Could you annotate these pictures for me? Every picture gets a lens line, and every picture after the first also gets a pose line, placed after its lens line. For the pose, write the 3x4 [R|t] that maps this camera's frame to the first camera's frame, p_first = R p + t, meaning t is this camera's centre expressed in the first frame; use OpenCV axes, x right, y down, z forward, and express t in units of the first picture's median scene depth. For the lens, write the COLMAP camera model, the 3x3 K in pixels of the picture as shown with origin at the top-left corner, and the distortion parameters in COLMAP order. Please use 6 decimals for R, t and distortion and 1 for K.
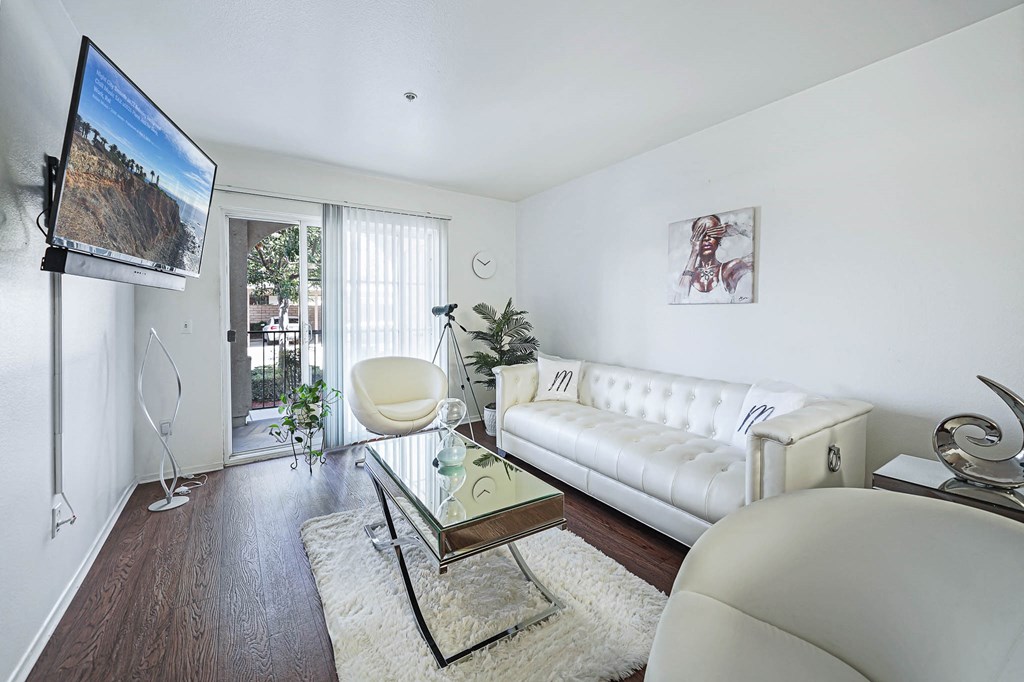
lens RADIAL K [[401.6, 0, 503.3], [0, 401.6, 316.0], [0, 0, 1]] dist [-0.001299, -0.000076]
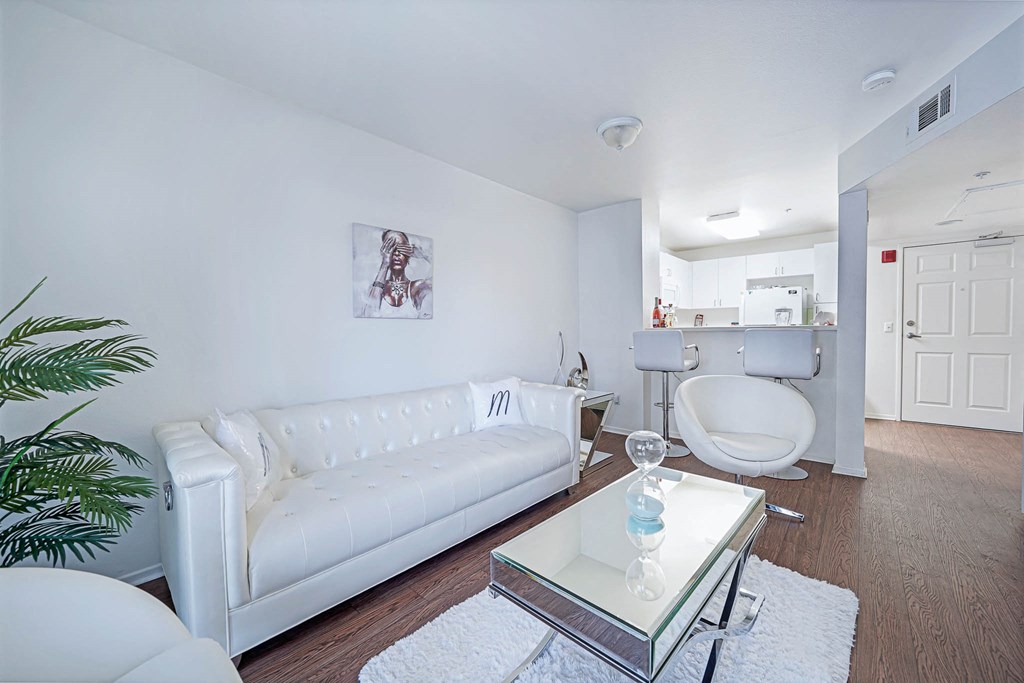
lens RADIAL K [[401.6, 0, 512.8], [0, 401.6, 340.3], [0, 0, 1]] dist [-0.001299, -0.000076]
pose [[-0.222971, -0.015598, 0.974700, -0.551256], [0.016048, 0.999678, 0.019669, 0.010212], [-0.974693, 0.020027, -0.222649, 0.954585]]
